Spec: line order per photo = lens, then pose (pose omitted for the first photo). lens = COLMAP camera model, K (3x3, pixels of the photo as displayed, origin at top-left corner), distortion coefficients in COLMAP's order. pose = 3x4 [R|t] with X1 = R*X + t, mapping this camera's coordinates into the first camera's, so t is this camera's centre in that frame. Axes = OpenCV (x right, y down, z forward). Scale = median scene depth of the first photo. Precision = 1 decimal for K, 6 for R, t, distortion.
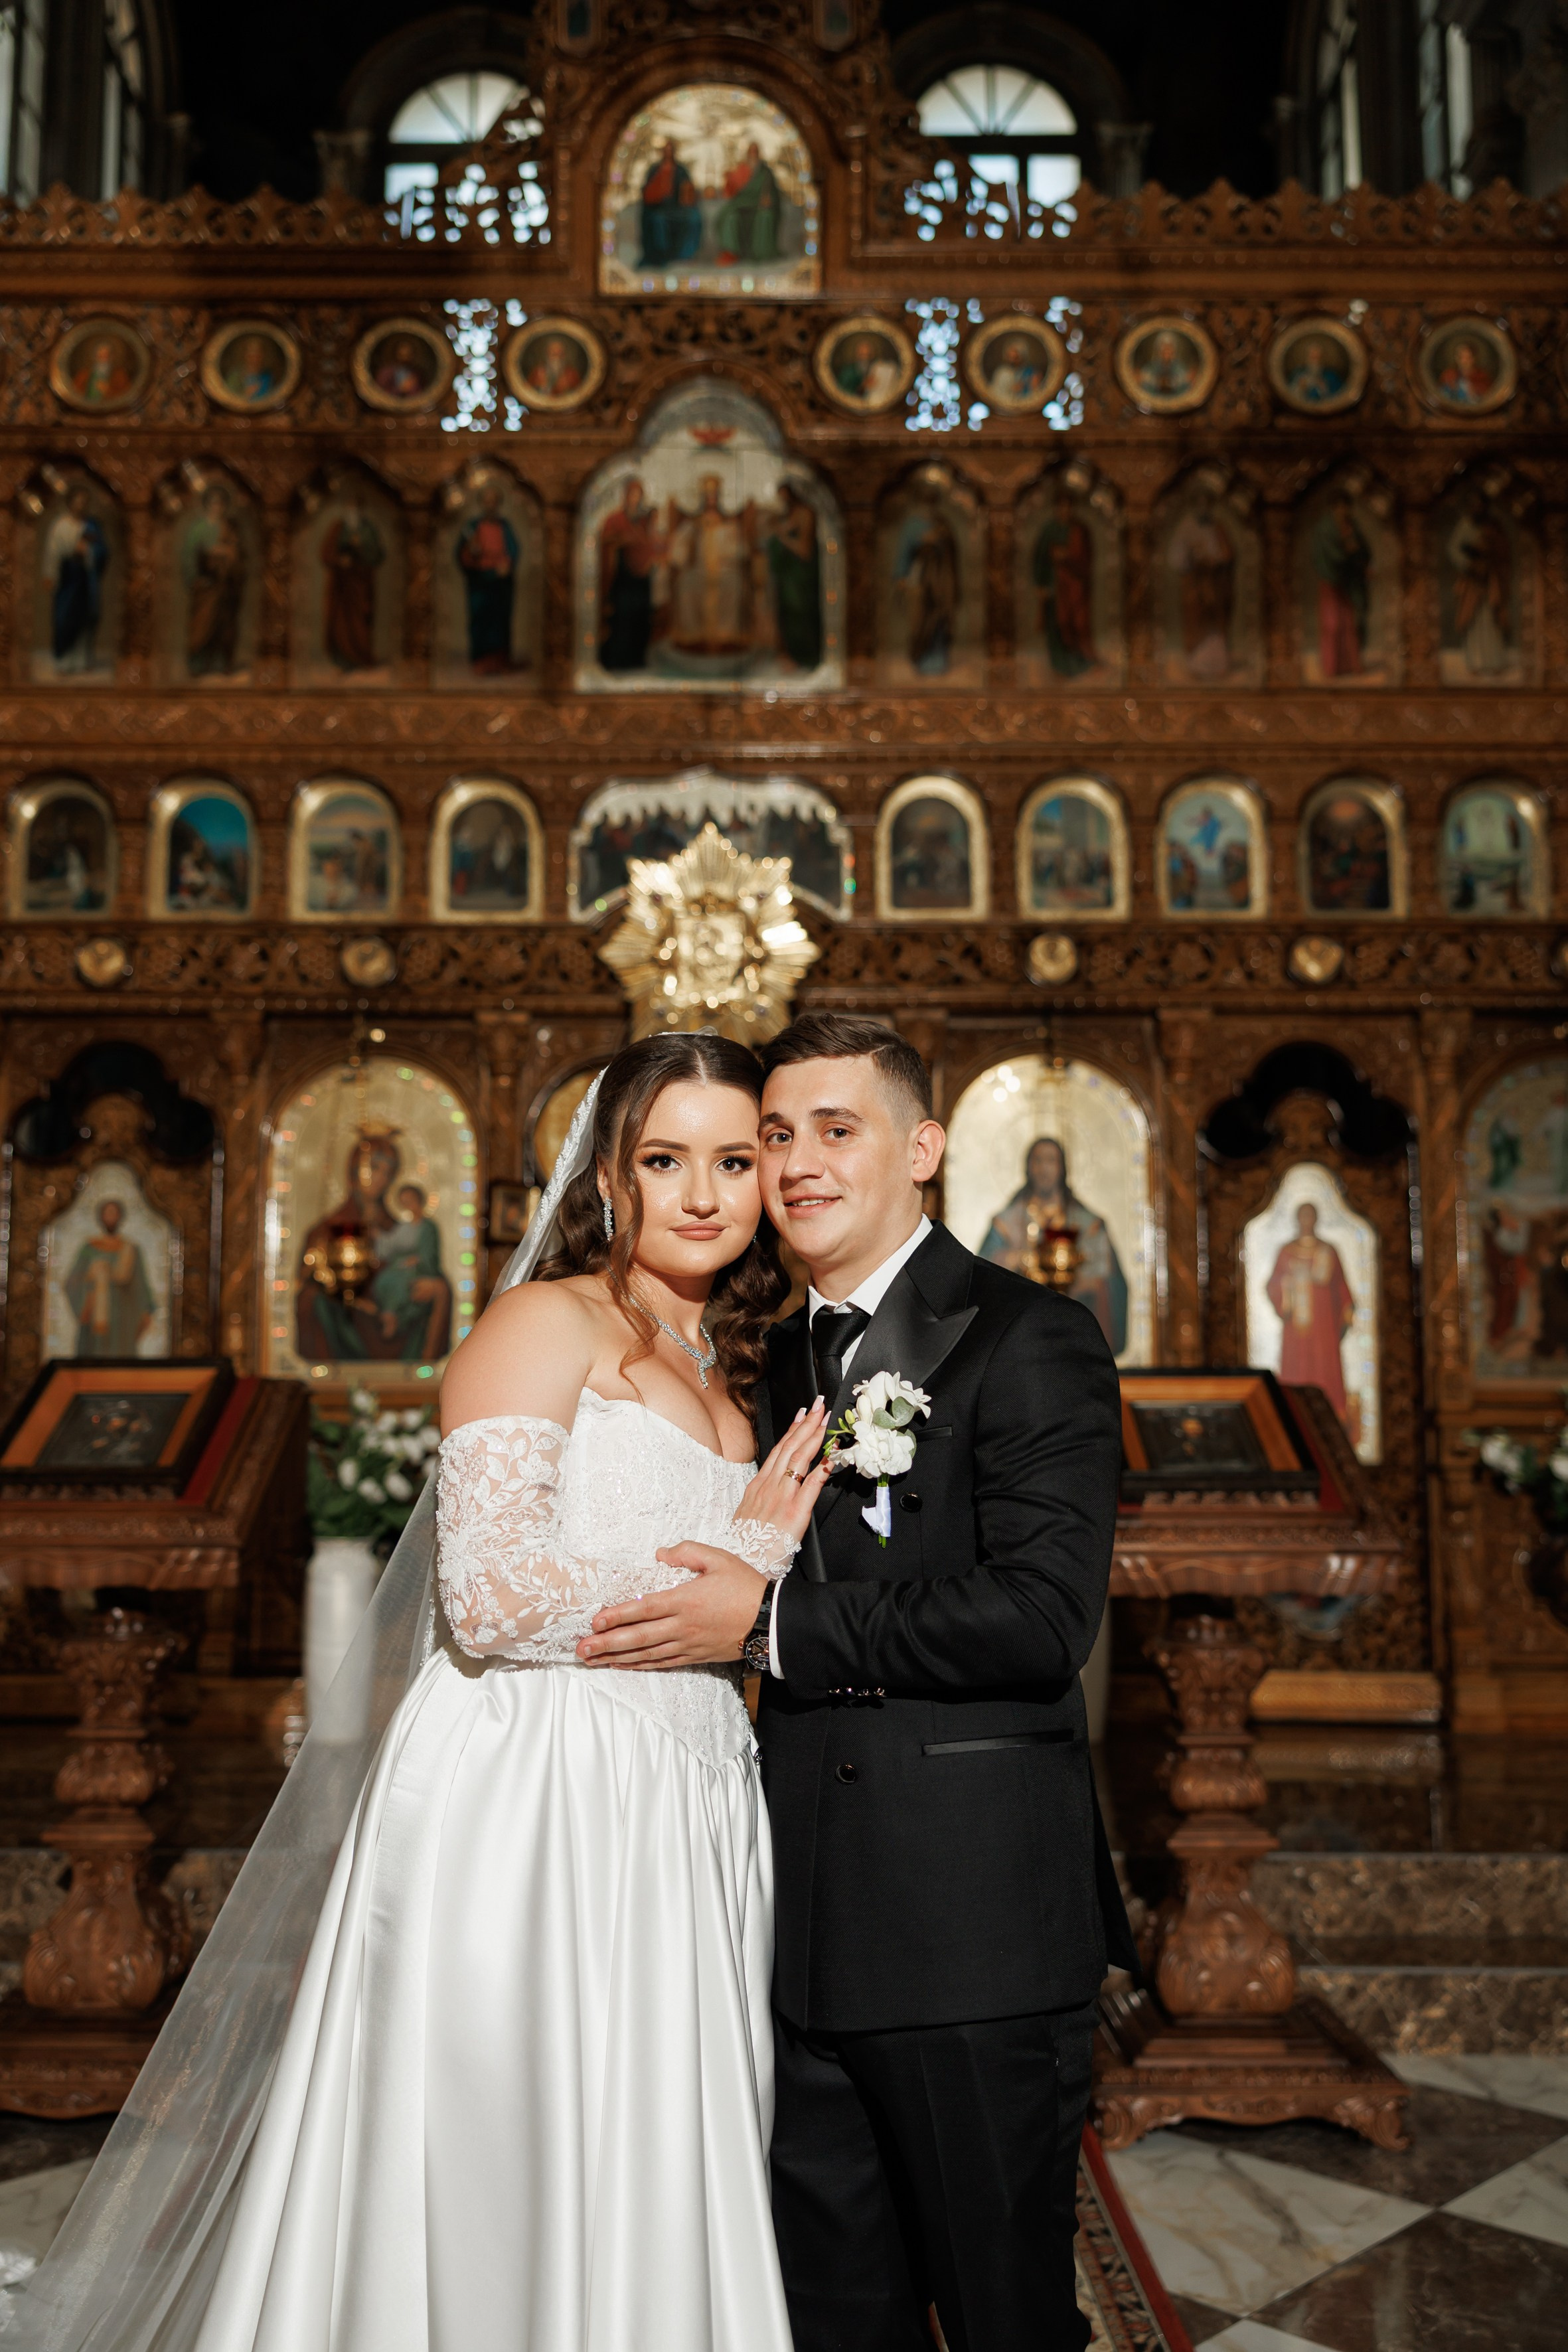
lens RADIAL K [[1946.3, 0, 771.2], [0, 1946.3, 1188.3], [0, 0, 1]] dist [0.009561, 0.002866]
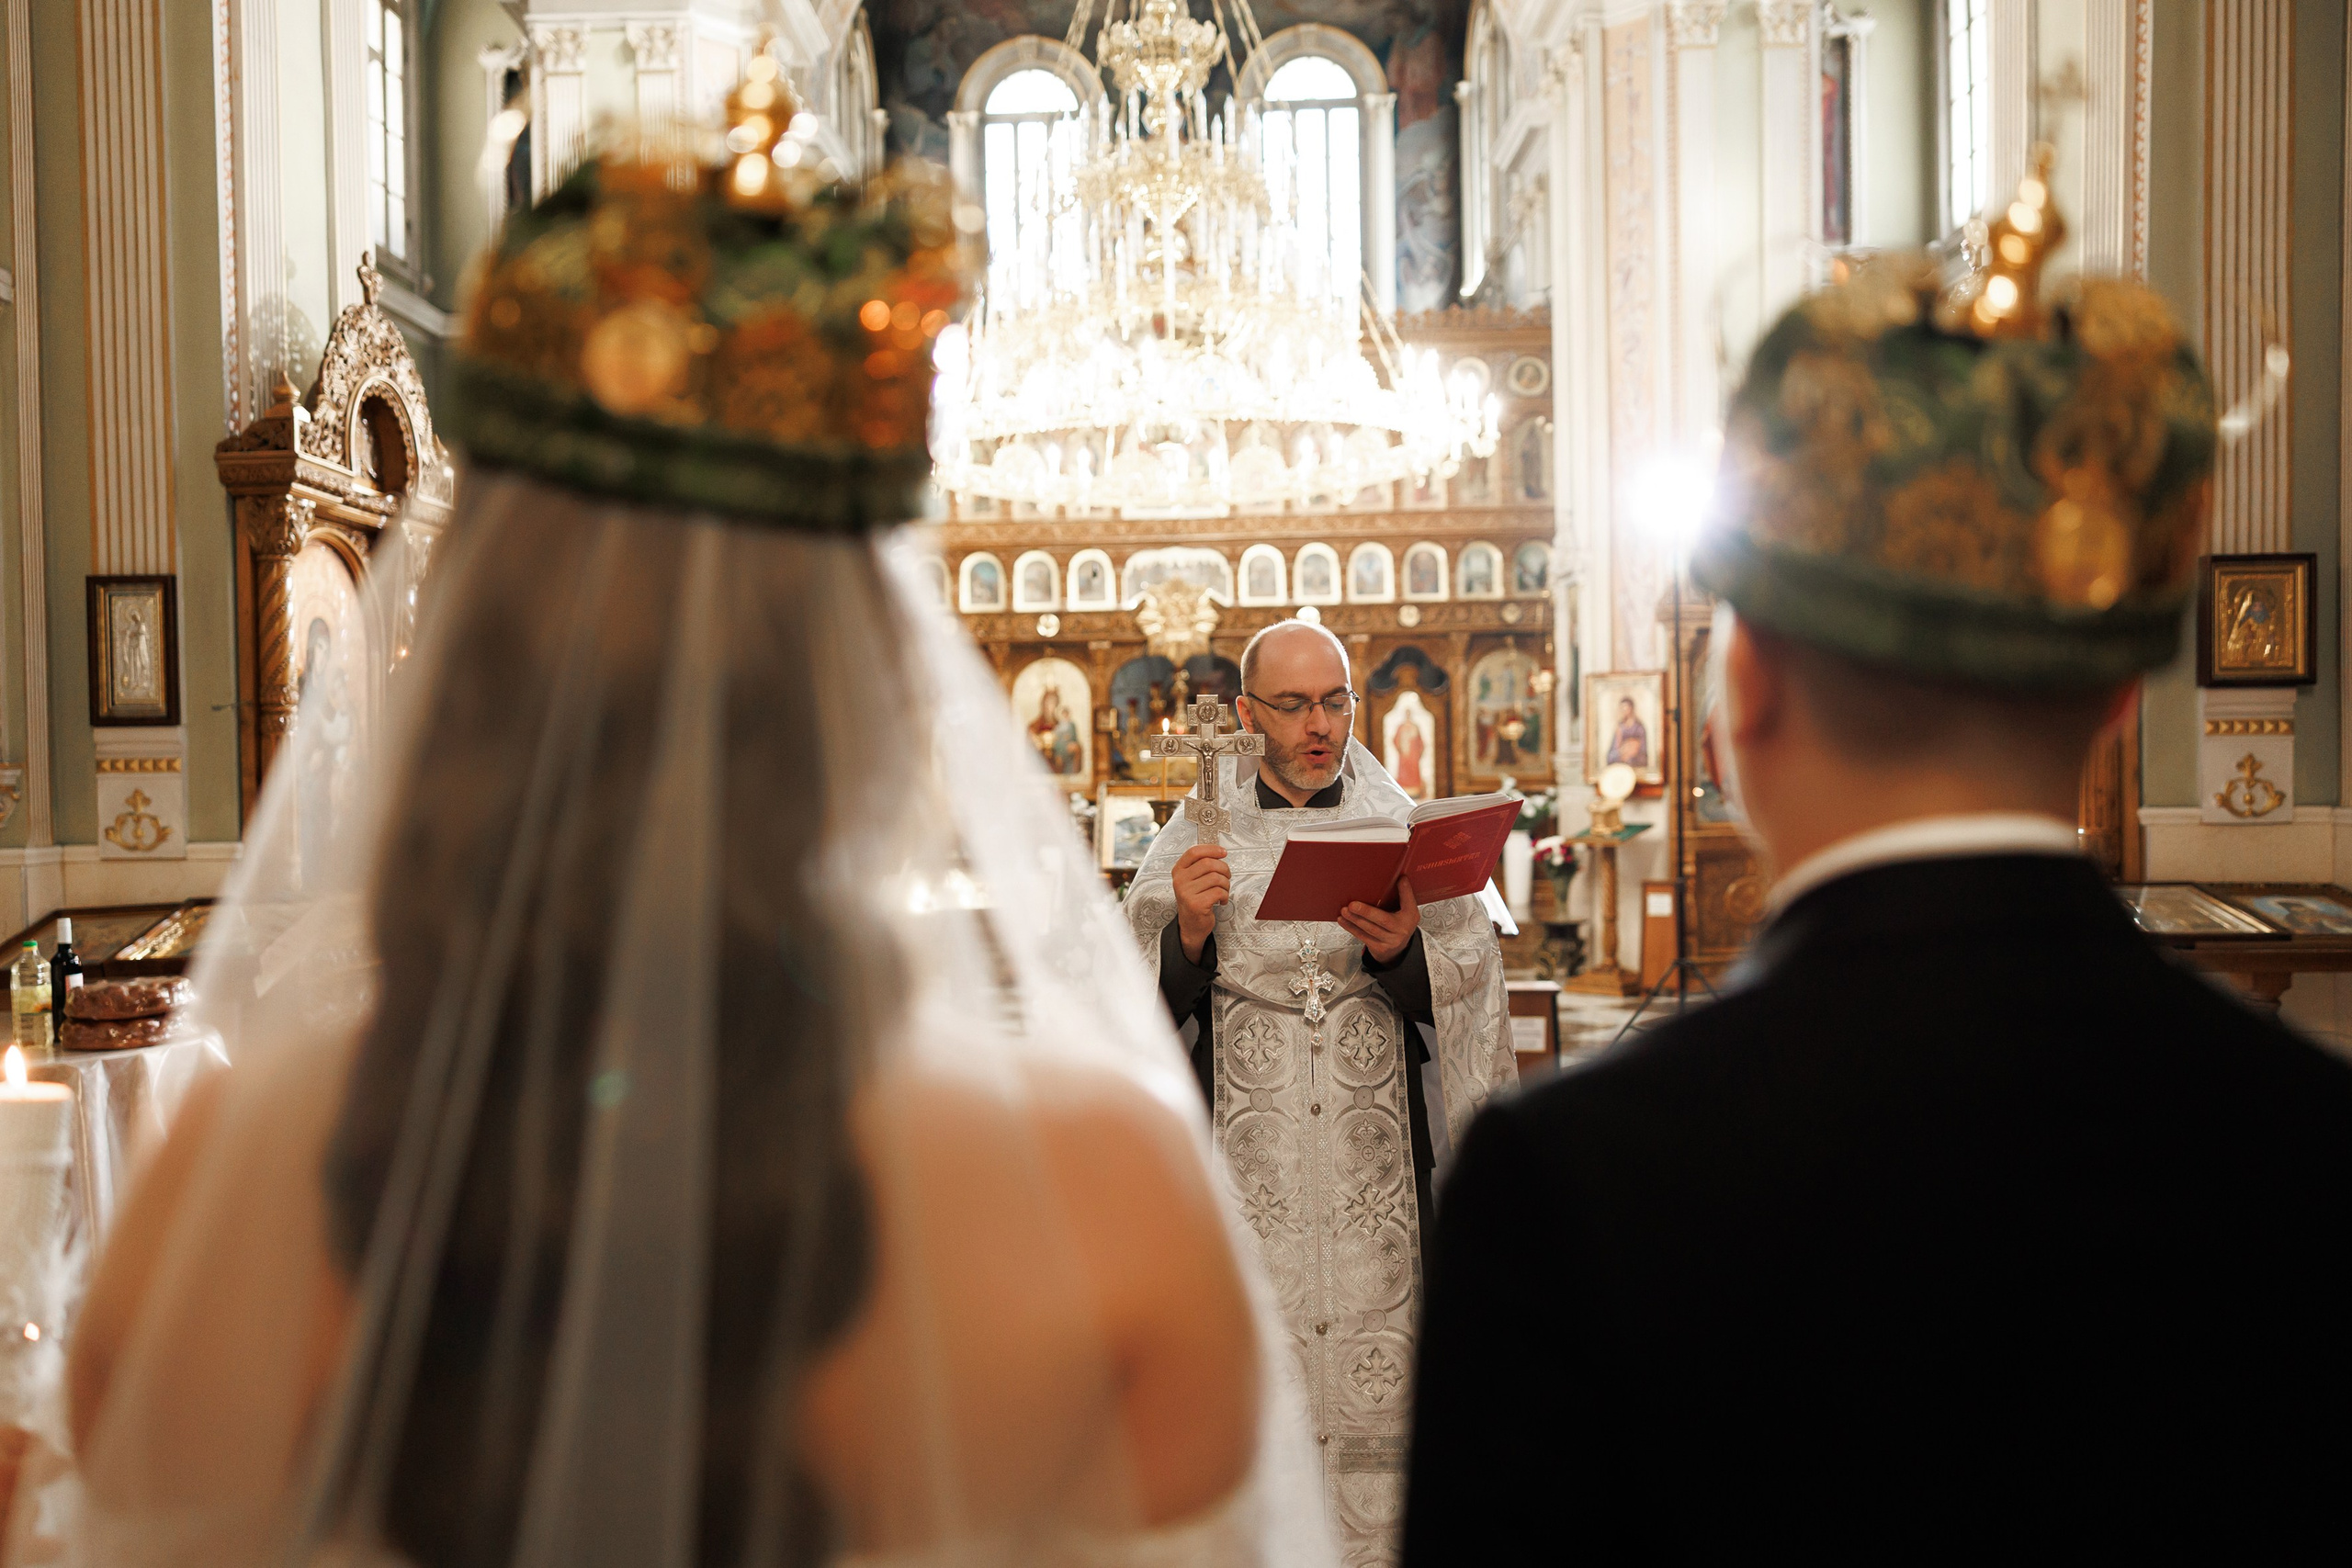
lens RADIAL K [[1949.3, 0, 1148.0], [0, 1949.3, 792.1], [0, 0, 1]] dist [0.000514, 0.009999]
pose [[0.999404, -0.018398, -0.029214, 0.001839], [0.022048, 0.991269, 0.129997, -0.227062], [0.026567, -0.130564, 0.991084, -1.608249]]
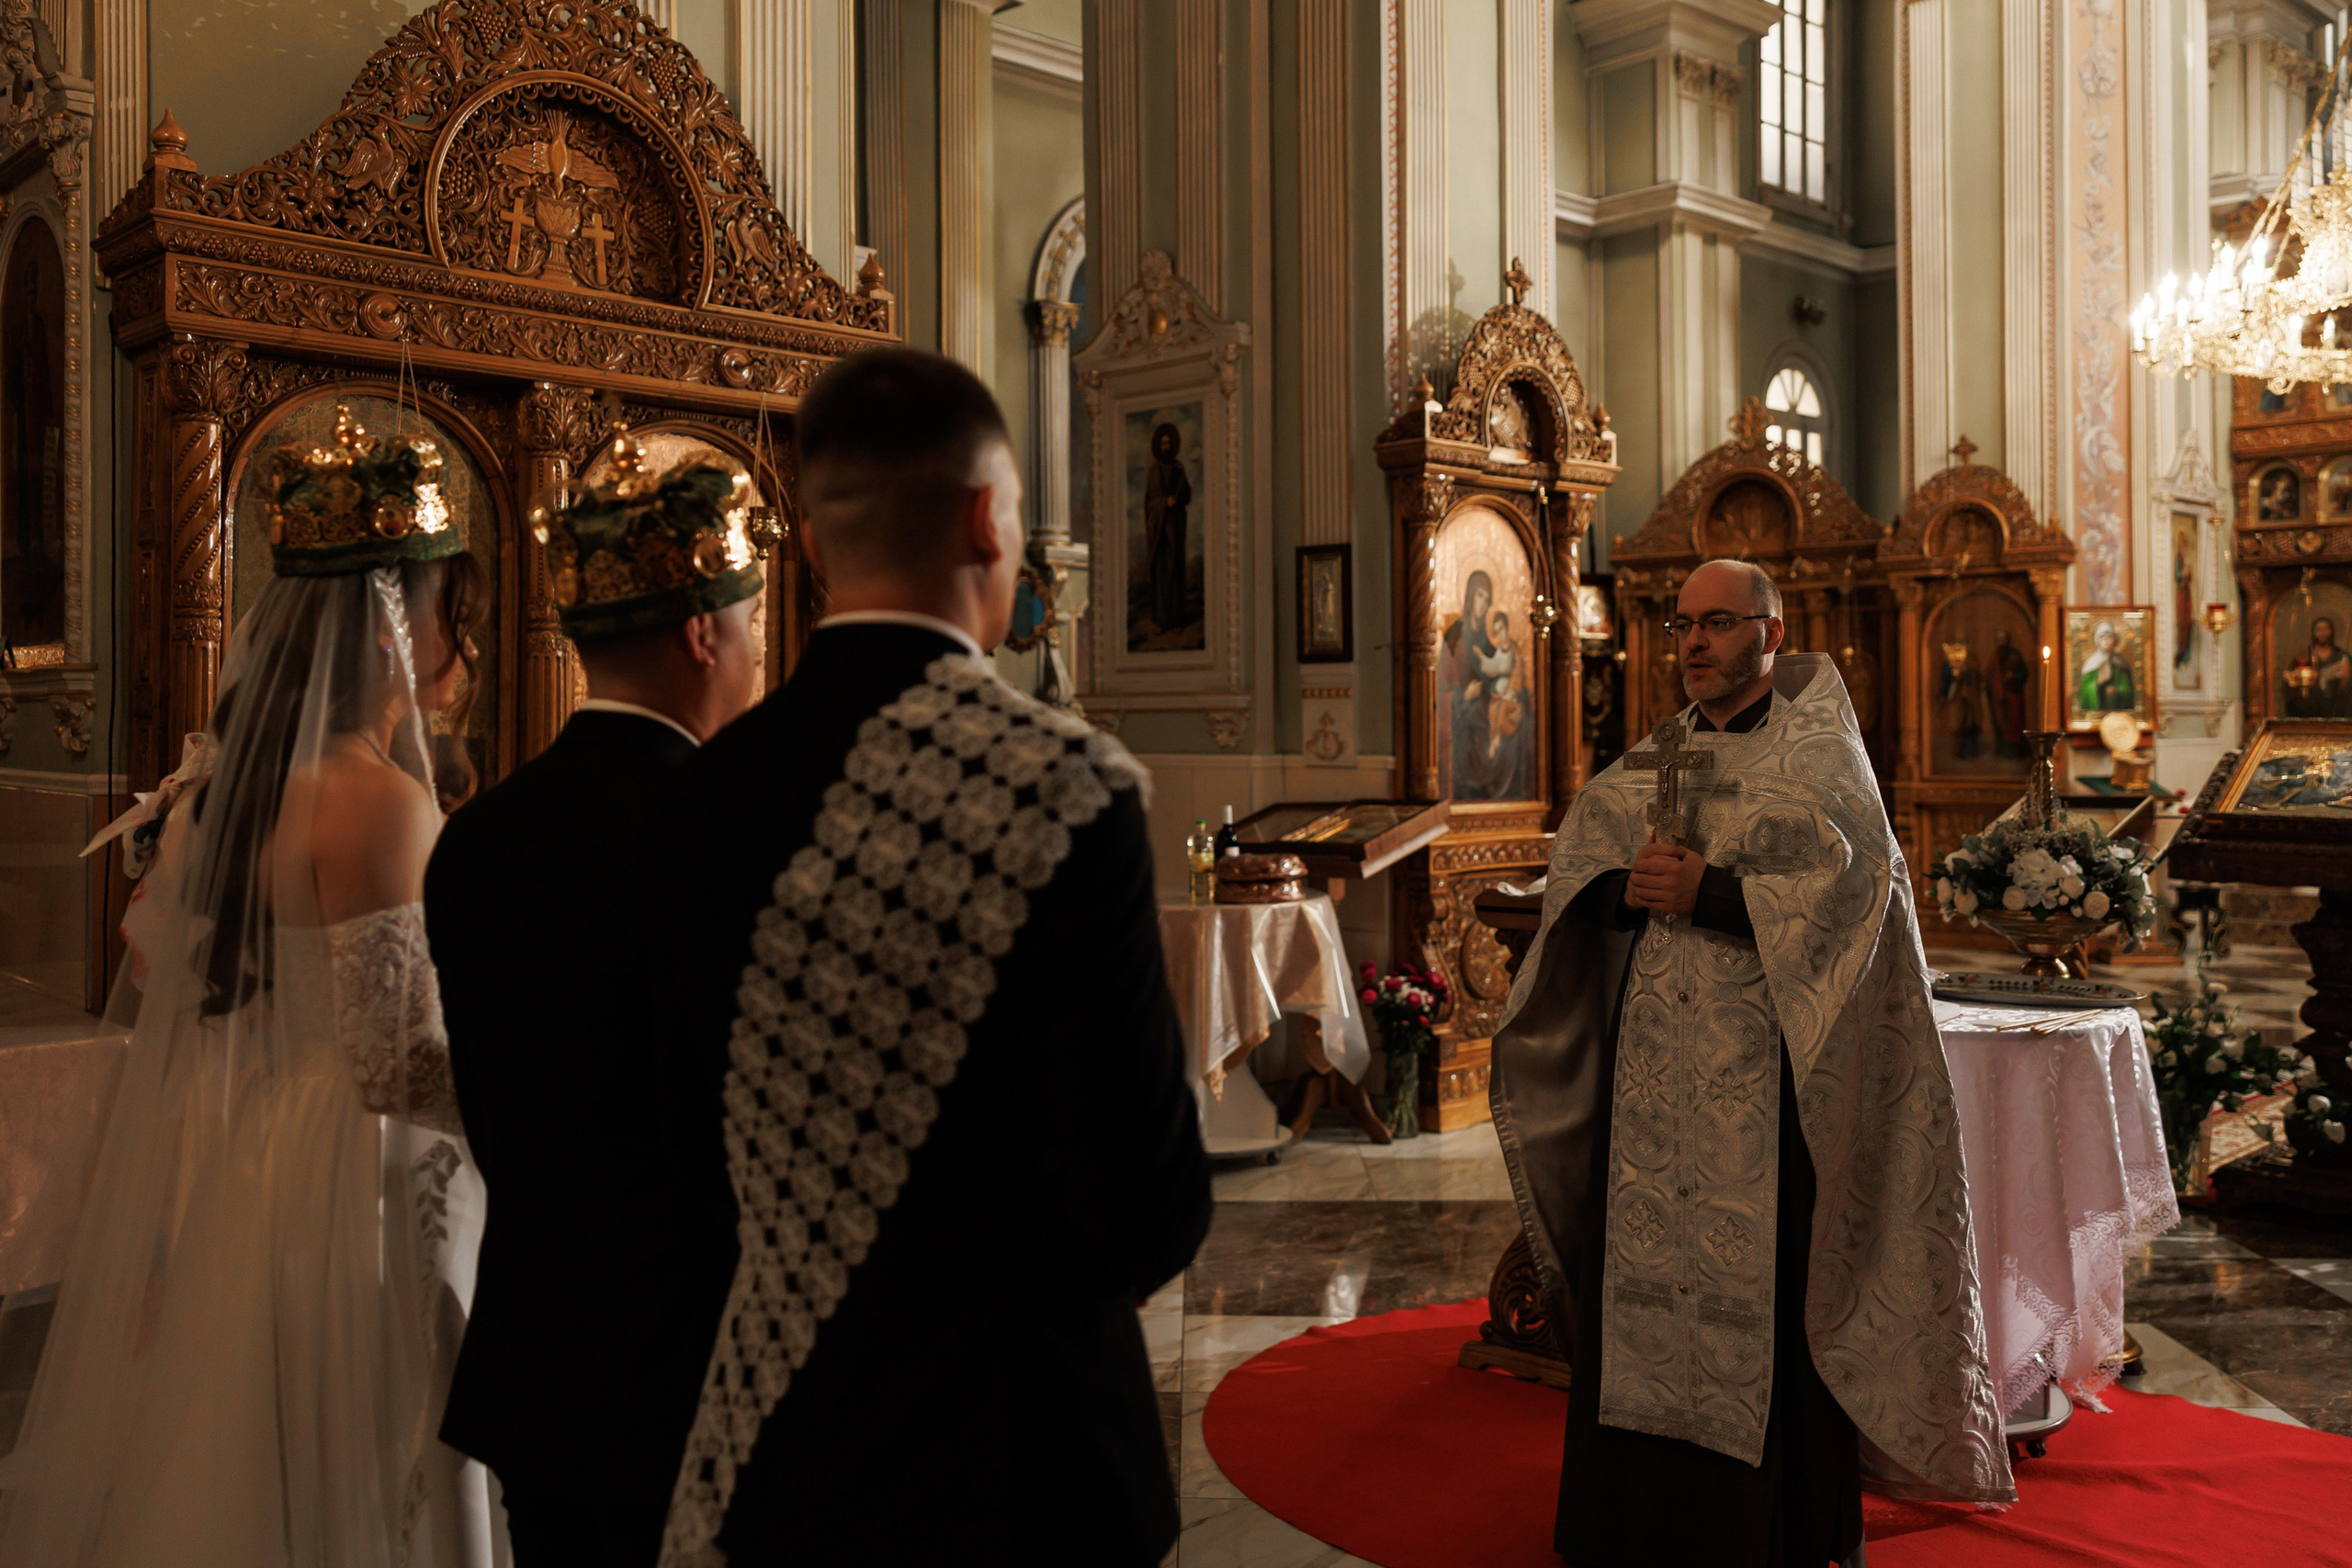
lens RADIAL K [[2049.7, 0, 1035.6], [0, 2049.7, 697.4], [0, 0, 1]] dist [0.006839, -0.010213]
pose [[0.648411, -0.014709, -0.761148, 0.364491], [0.094651, 0.993613, 0.061431, -0.219874], [0.755383, -0.111876, 0.645662, -1.642741]]
